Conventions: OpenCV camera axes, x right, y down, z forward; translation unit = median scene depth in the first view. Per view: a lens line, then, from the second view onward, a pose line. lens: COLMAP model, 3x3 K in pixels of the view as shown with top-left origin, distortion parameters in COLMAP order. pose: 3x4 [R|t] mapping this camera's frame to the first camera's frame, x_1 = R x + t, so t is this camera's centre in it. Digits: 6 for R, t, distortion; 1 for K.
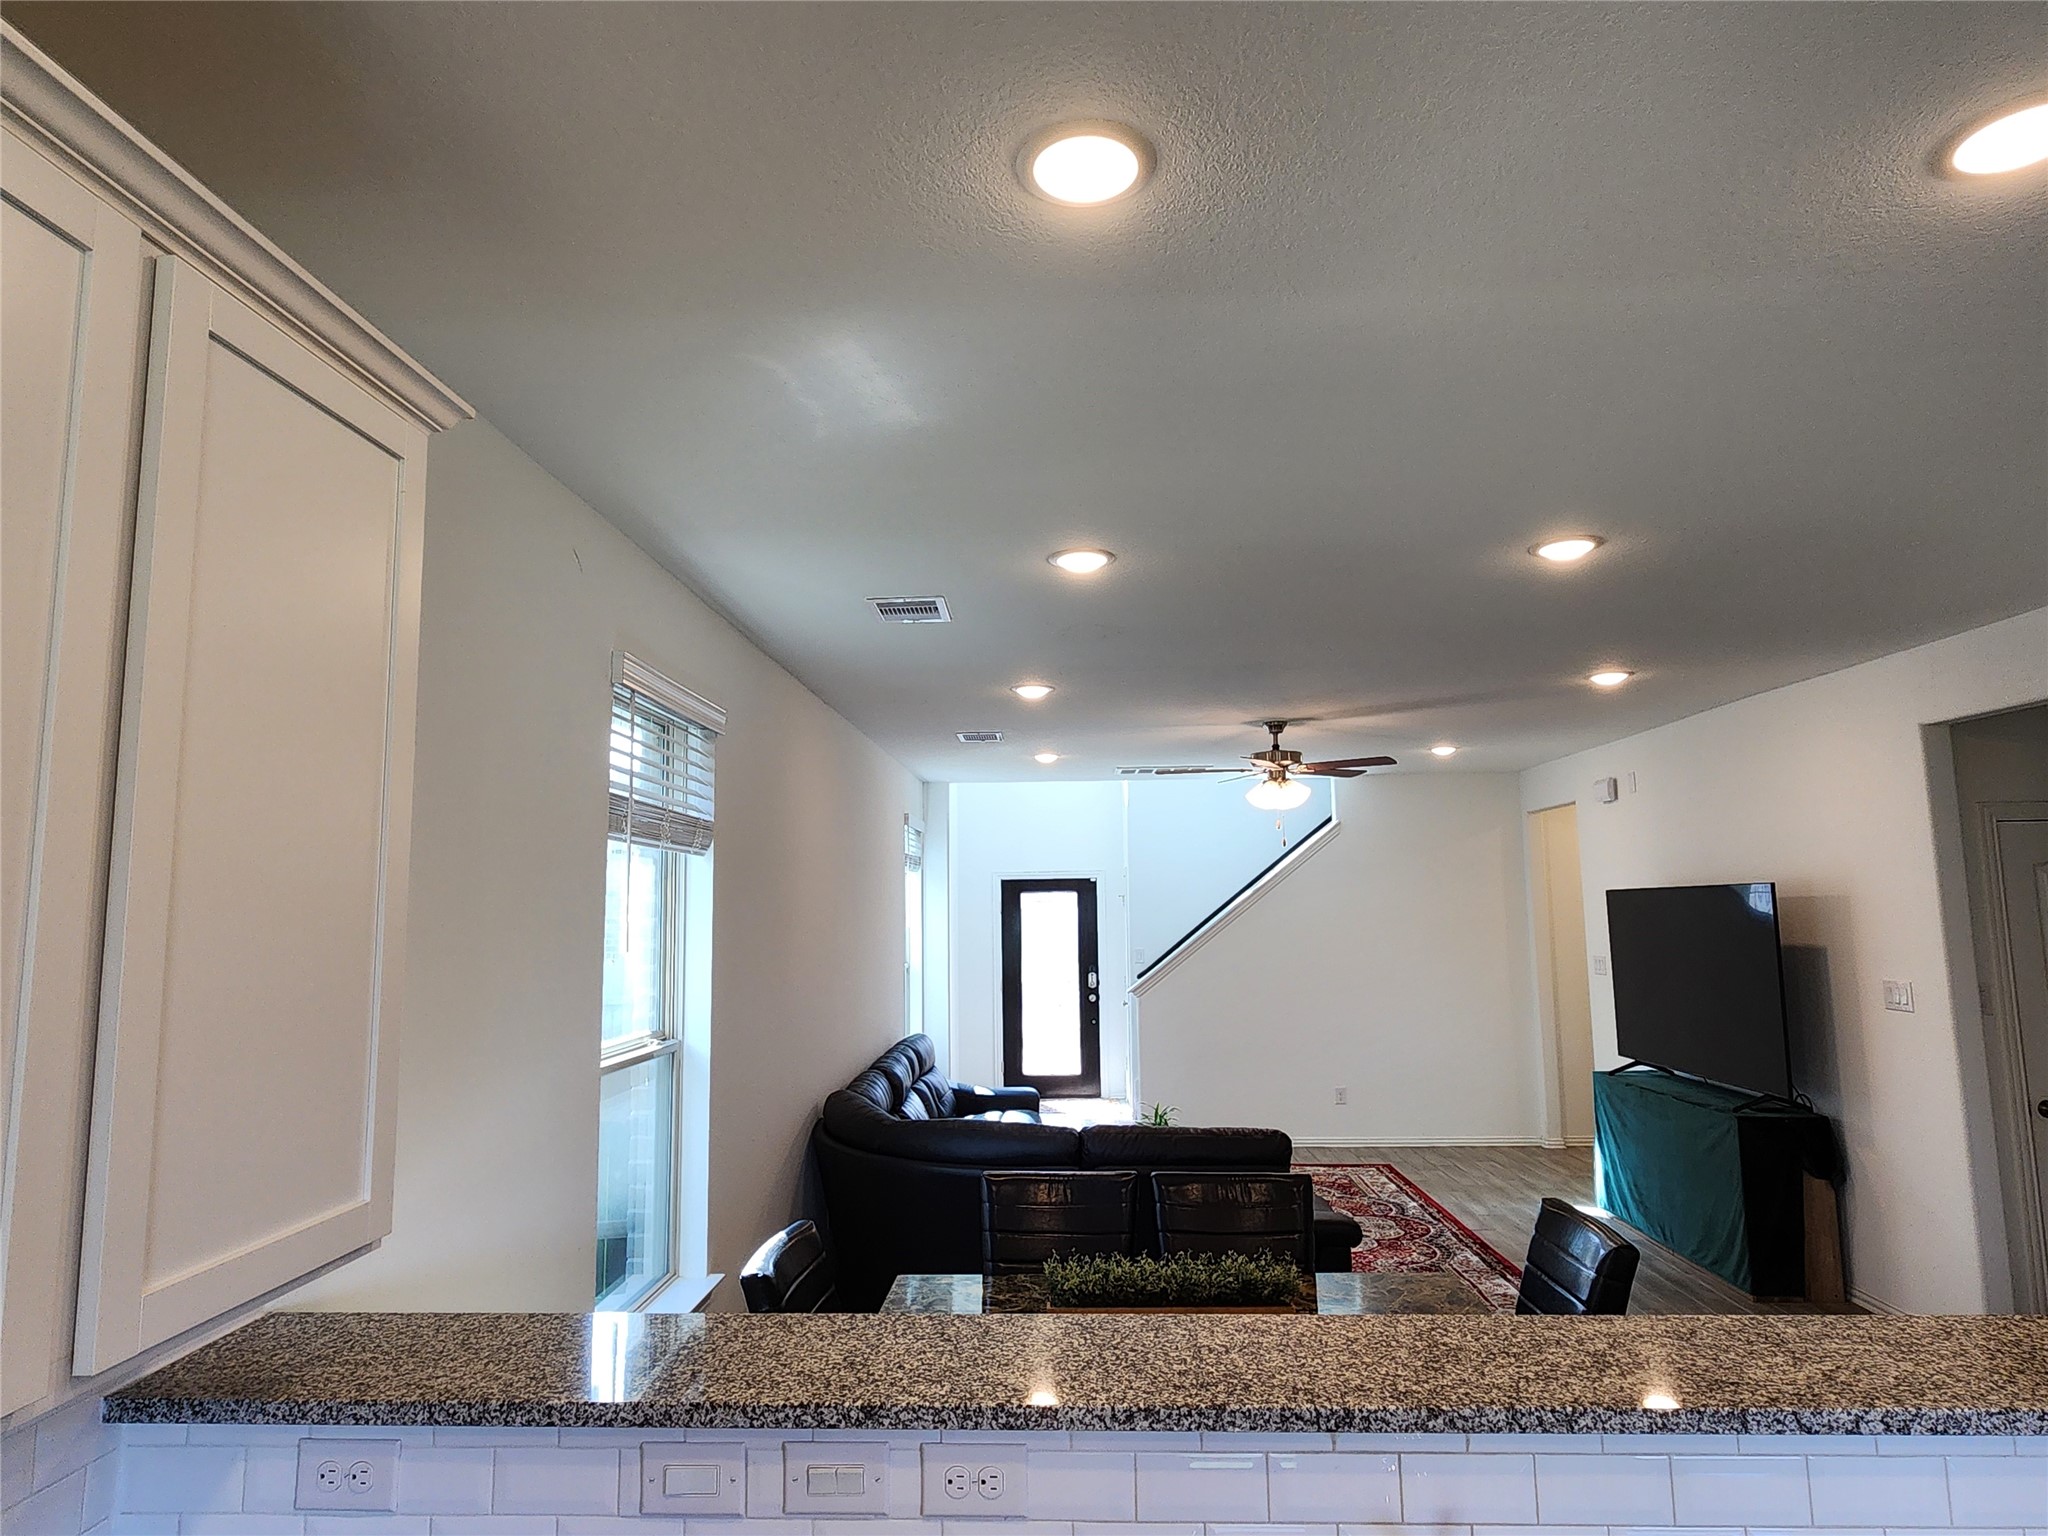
lens RADIAL K [[1207.8, 0, 1024.4], [0, 1207.8, 763.1], [0, 0, 1]] dist [-0.000135, -0.000978]
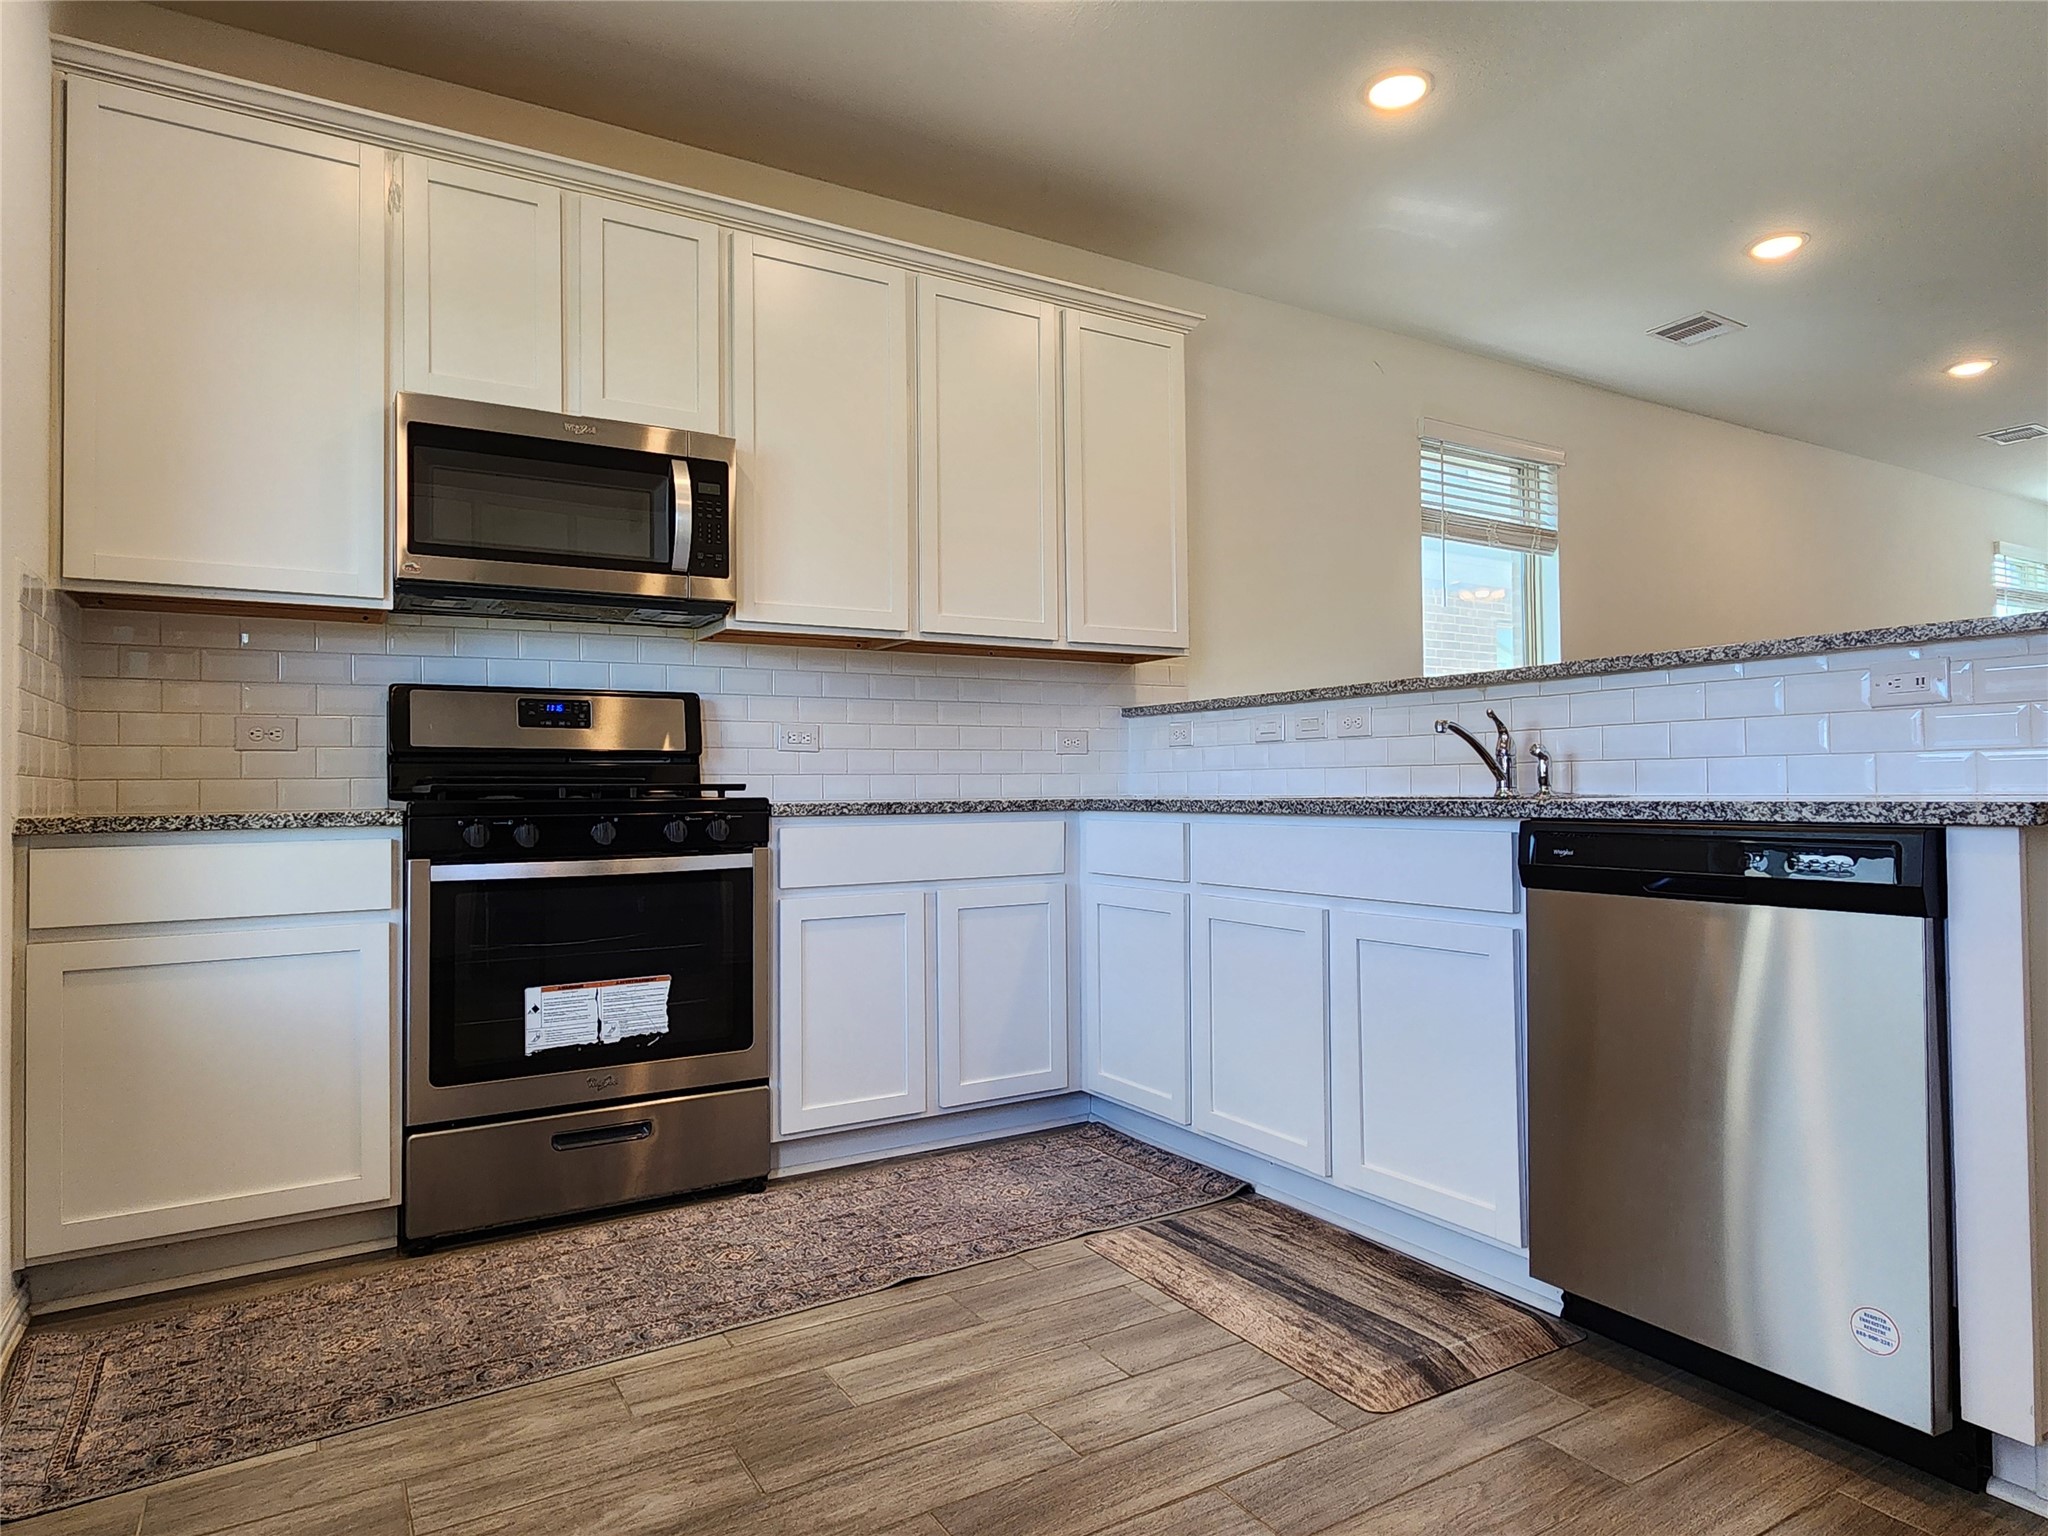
lens RADIAL K [[1199.3, 0, 1022.9], [0, 1199.3, 771.9], [0, 0, 1]] dist [-0.001659, -0.000427]
pose [[0.545307, -0.003329, -0.838230, 0.330385], [0.103148, 0.992659, 0.063160, 0.102450], [0.831866, -0.120903, 0.541648, -0.167935]]
